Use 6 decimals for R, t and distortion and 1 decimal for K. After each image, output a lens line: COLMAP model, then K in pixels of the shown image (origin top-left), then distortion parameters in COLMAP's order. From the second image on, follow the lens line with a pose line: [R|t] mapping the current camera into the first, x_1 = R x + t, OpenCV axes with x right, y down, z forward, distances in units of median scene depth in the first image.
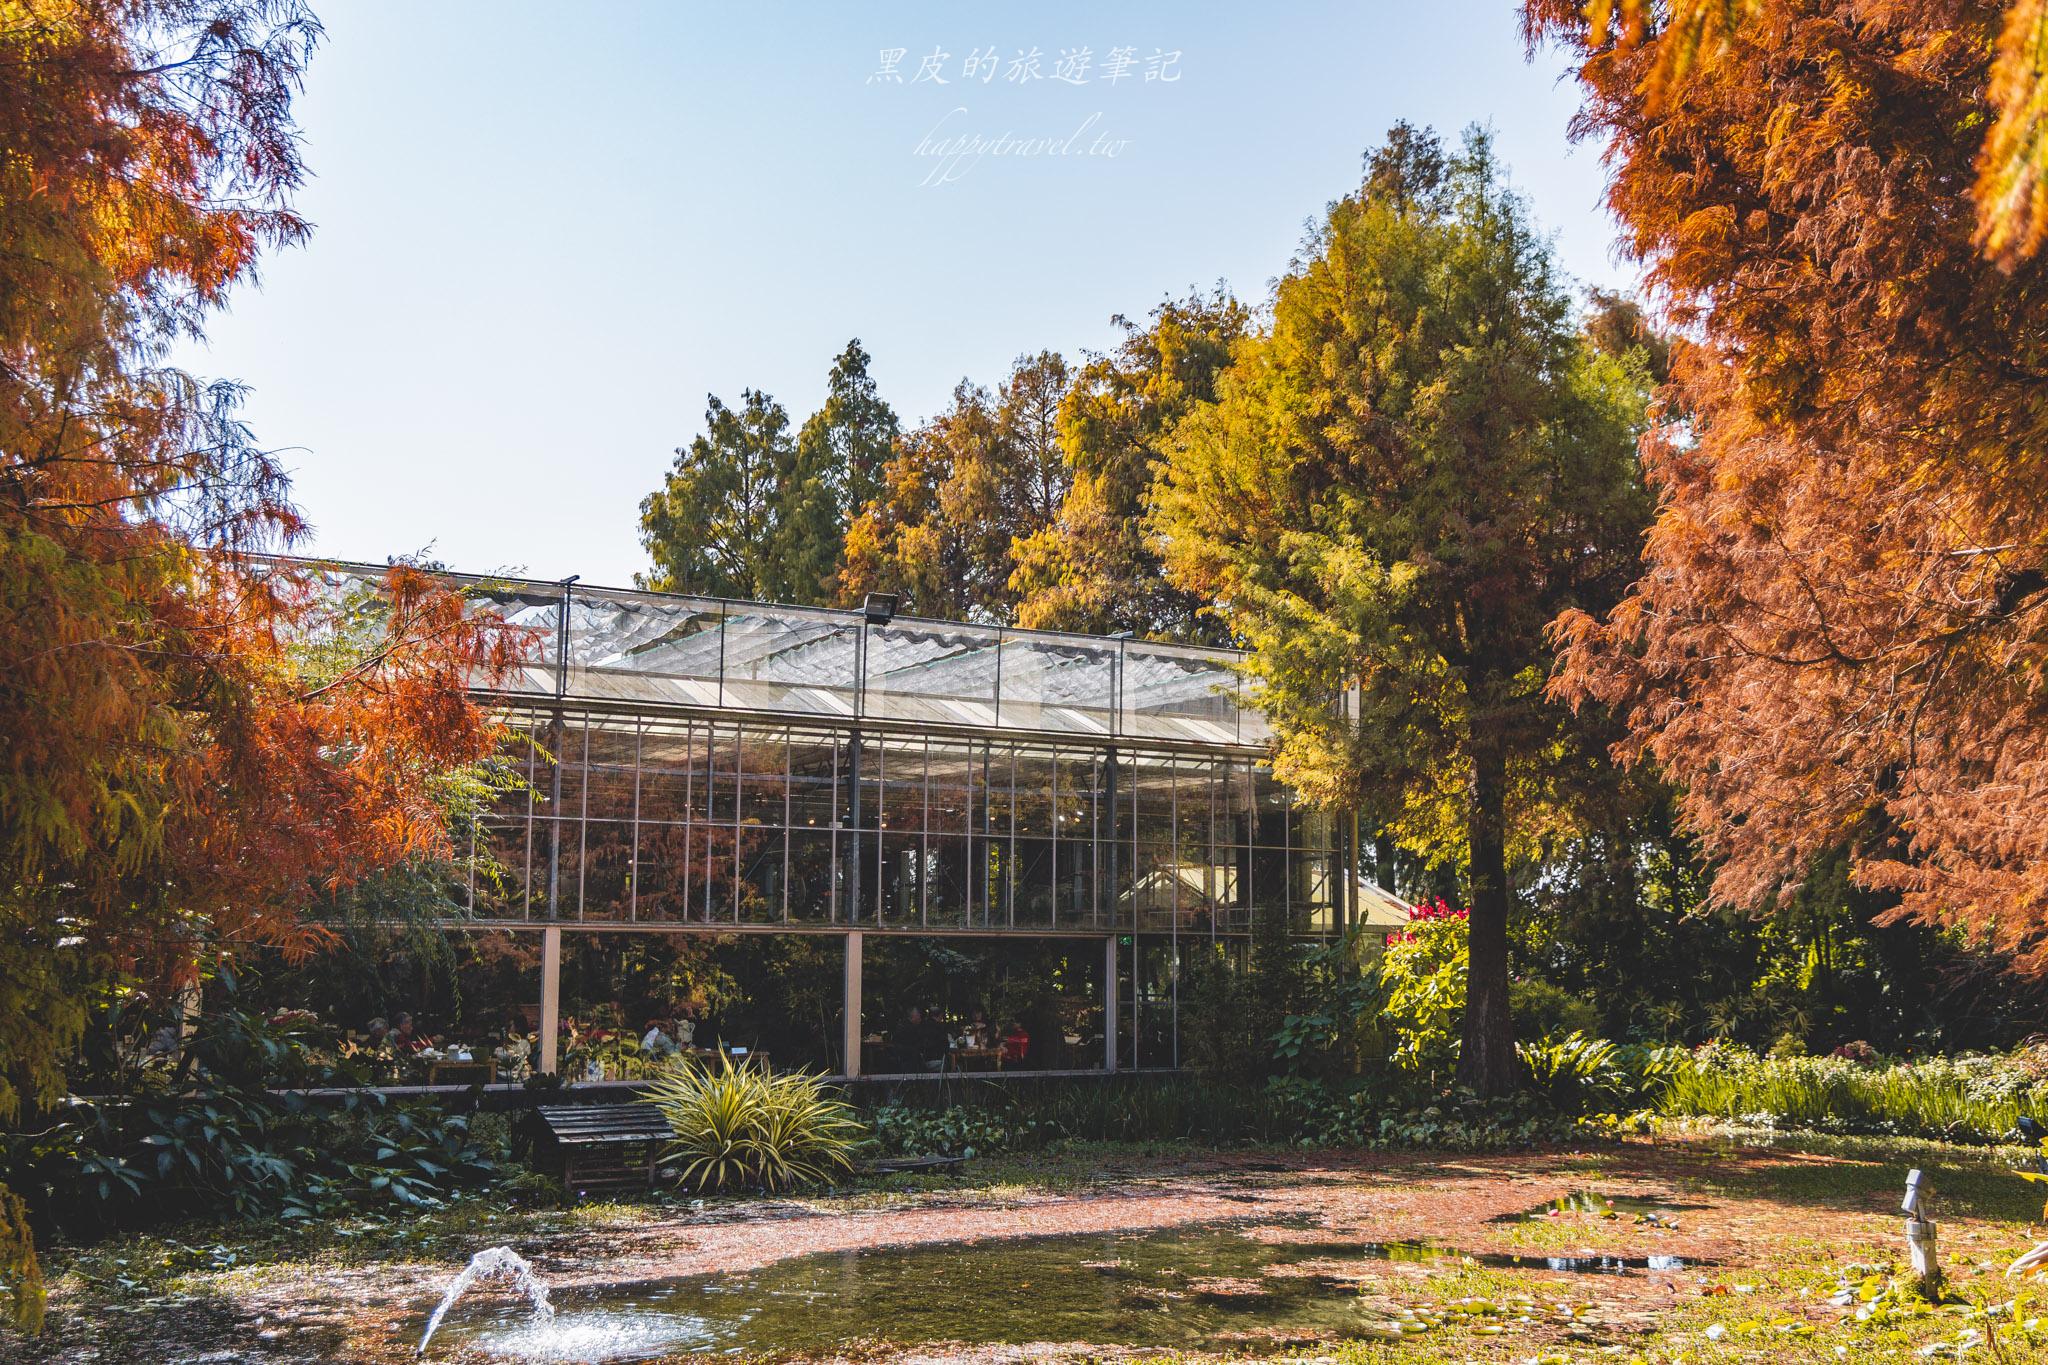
lens RADIAL K [[2230.2, 0, 1024.5], [0, 2230.2, 710.3], [0, 0, 1]] dist [0.017853, -0.004854]
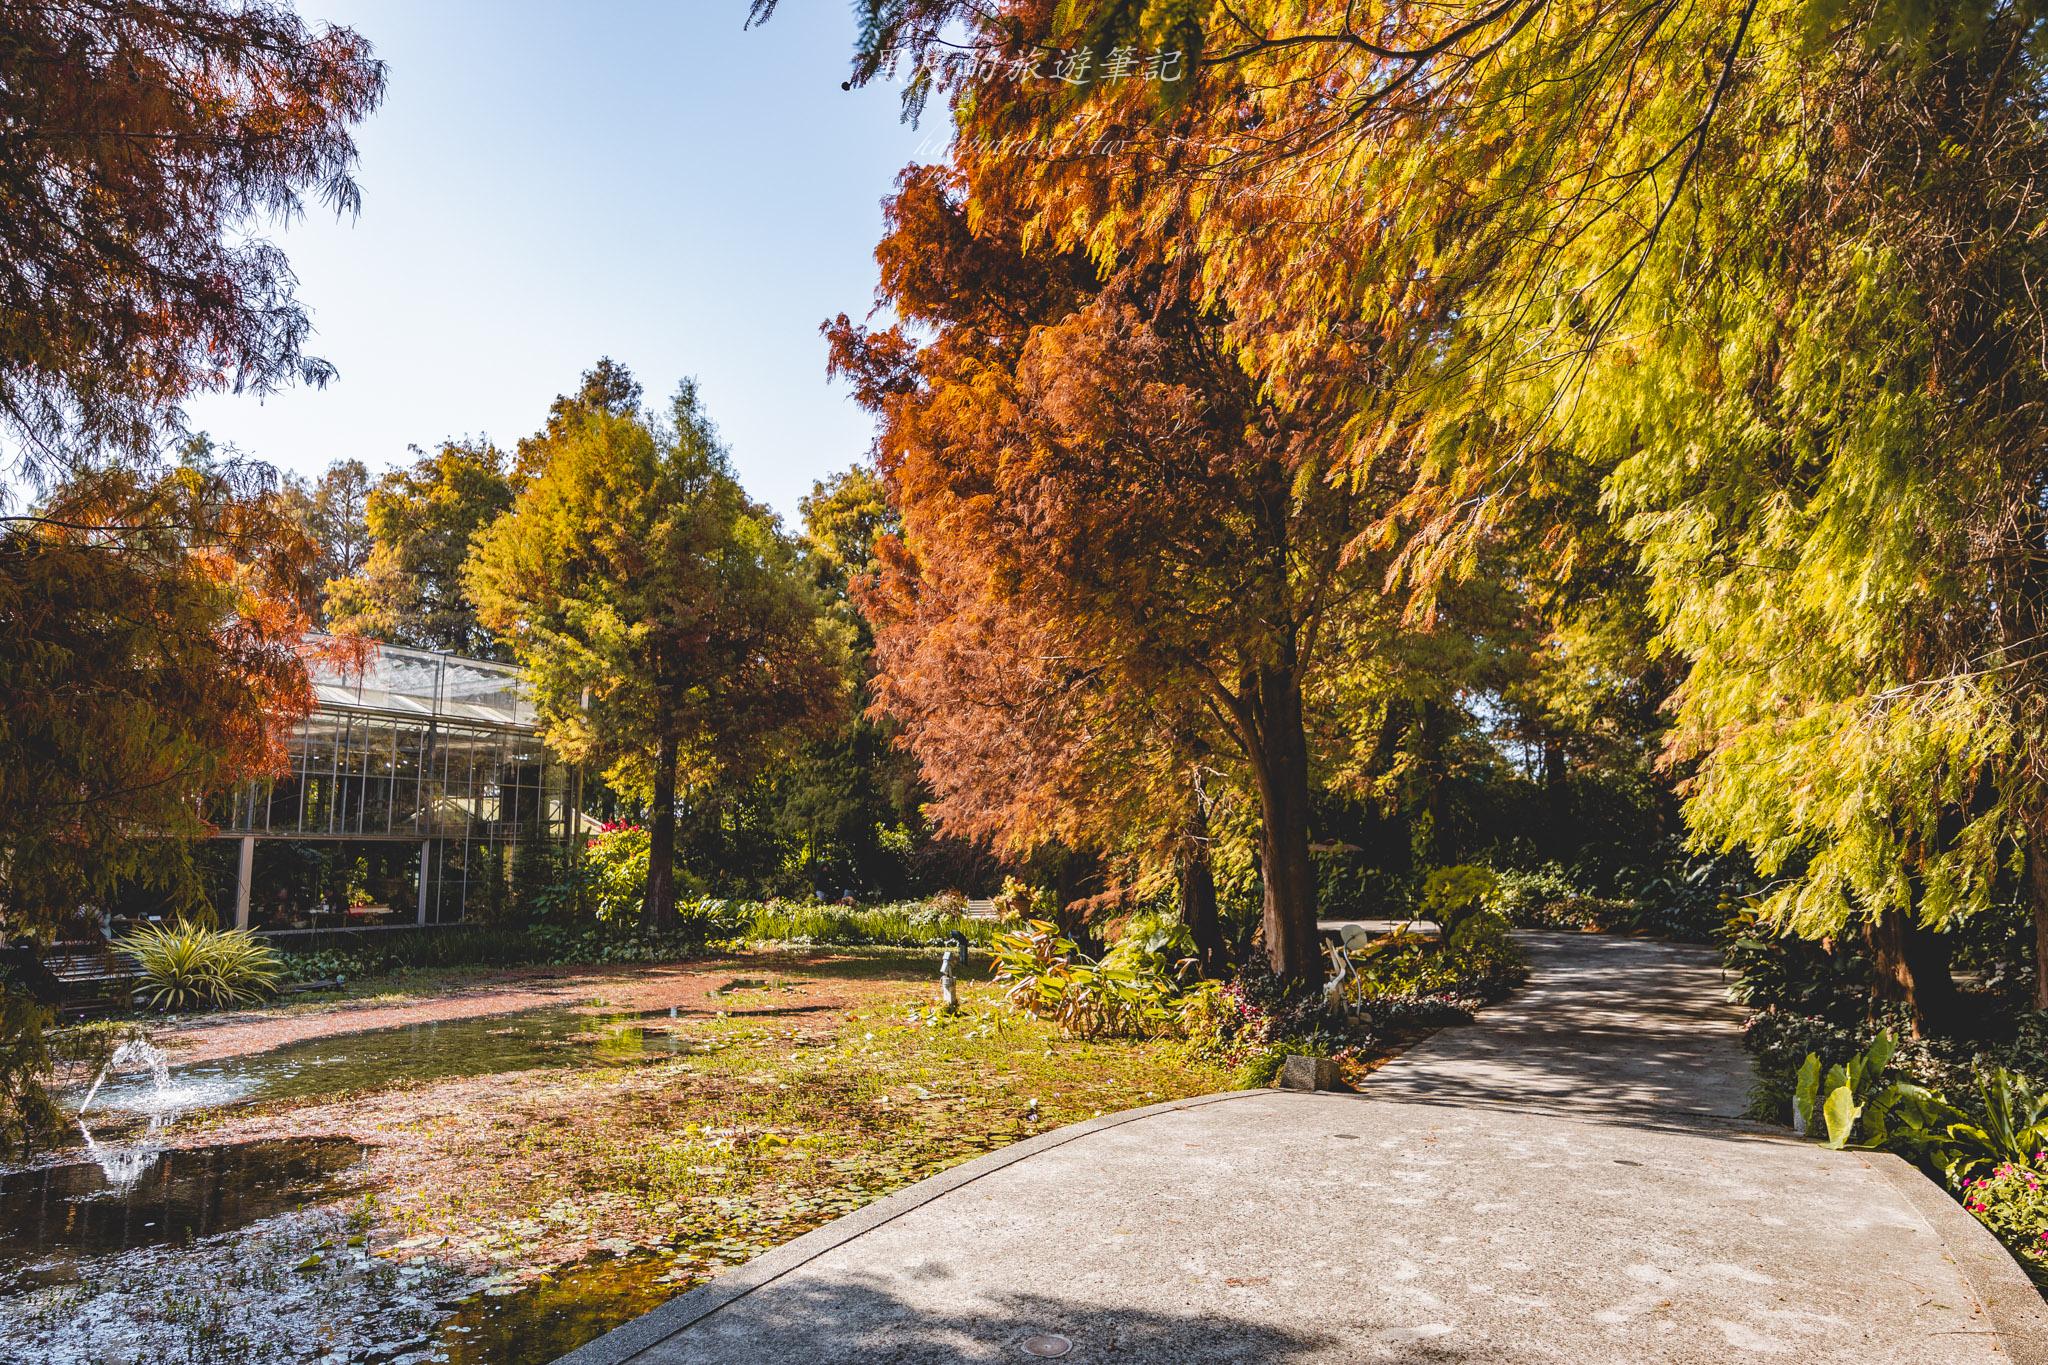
lens RADIAL K [[1341.1, 0, 1024.0], [0, 1341.1, 682.5], [0, 0, 1]] dist [-0.001126, 0.000967]
pose [[0.856168, 0.060656, 0.513125, -0.093795], [-0.050446, 0.998154, -0.033820, -0.000144], [-0.514229, 0.003071, 0.857647, -0.039876]]
